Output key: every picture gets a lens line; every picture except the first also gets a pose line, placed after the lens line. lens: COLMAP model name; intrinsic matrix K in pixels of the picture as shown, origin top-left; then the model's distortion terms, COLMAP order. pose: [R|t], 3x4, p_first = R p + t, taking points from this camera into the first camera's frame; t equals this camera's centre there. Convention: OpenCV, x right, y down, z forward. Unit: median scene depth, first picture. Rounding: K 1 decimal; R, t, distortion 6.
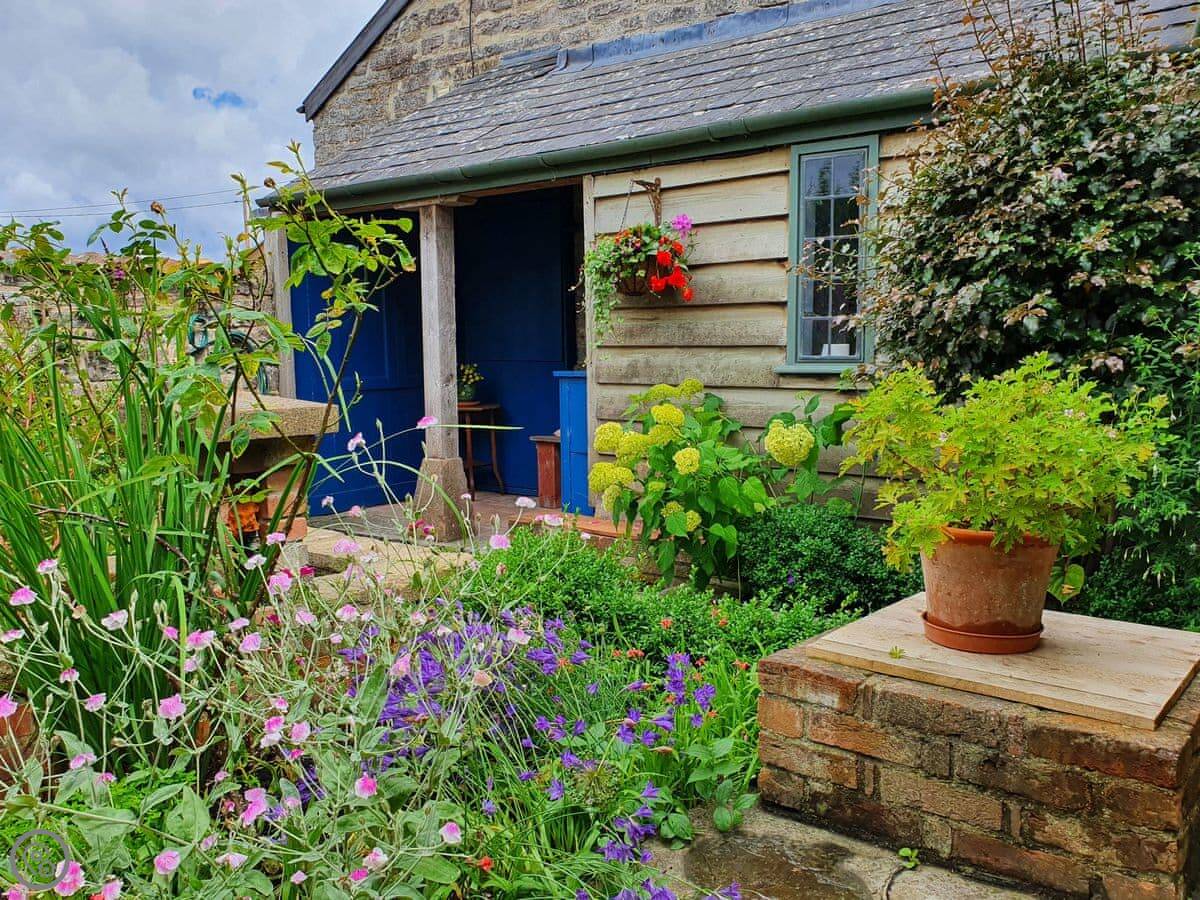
lens RADIAL K [[1024.5, 0, 616.4], [0, 1024.5, 472.6], [0, 0, 1]] dist [0.063943, -0.139392]
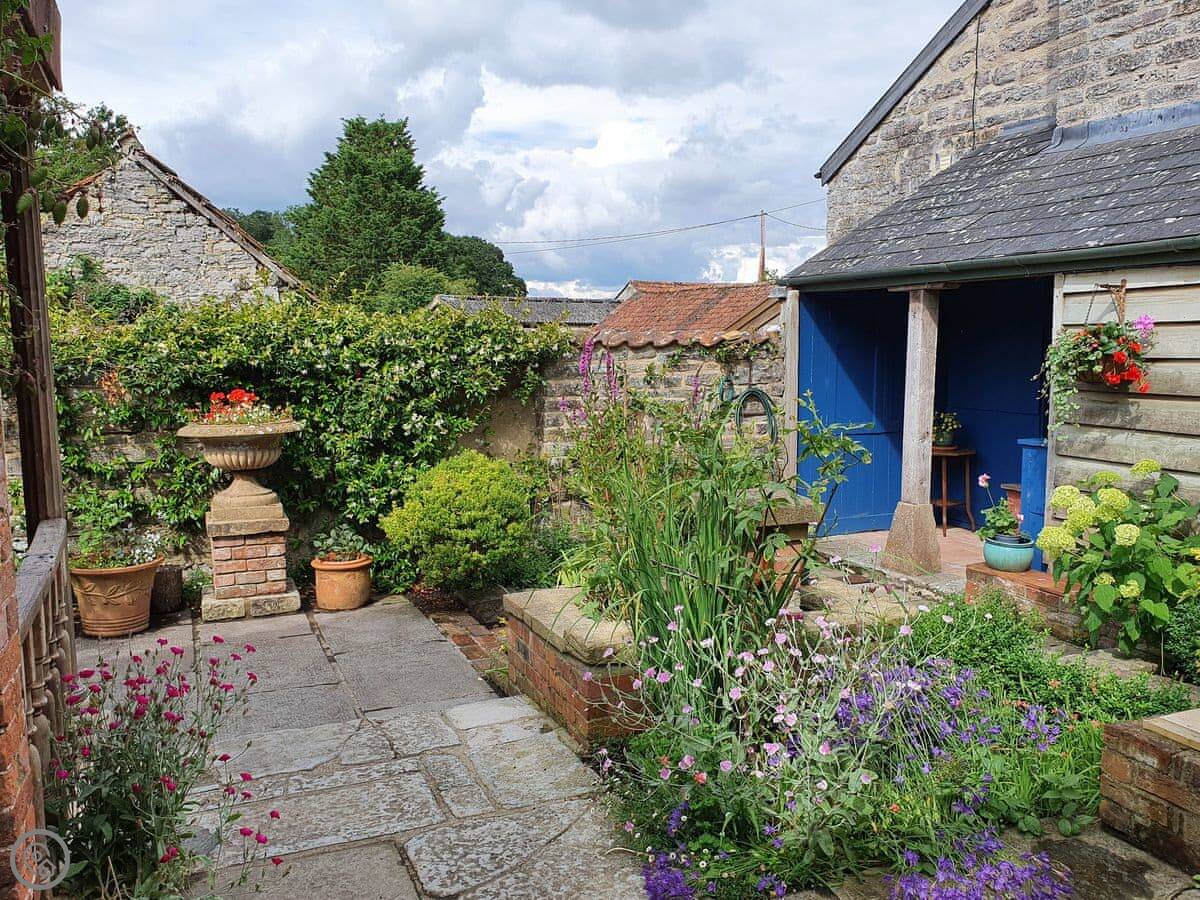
lens RADIAL K [[1035.2, 0, 600.0], [0, 1035.2, 450.0], [0, 0, 1]] dist [0.010831, 0.012208]
pose [[0.883025, 0.055905, -0.465984, 0.088623], [-0.060700, 0.998145, 0.004726, -0.084383], [0.465384, 0.024112, 0.884780, -0.318957]]
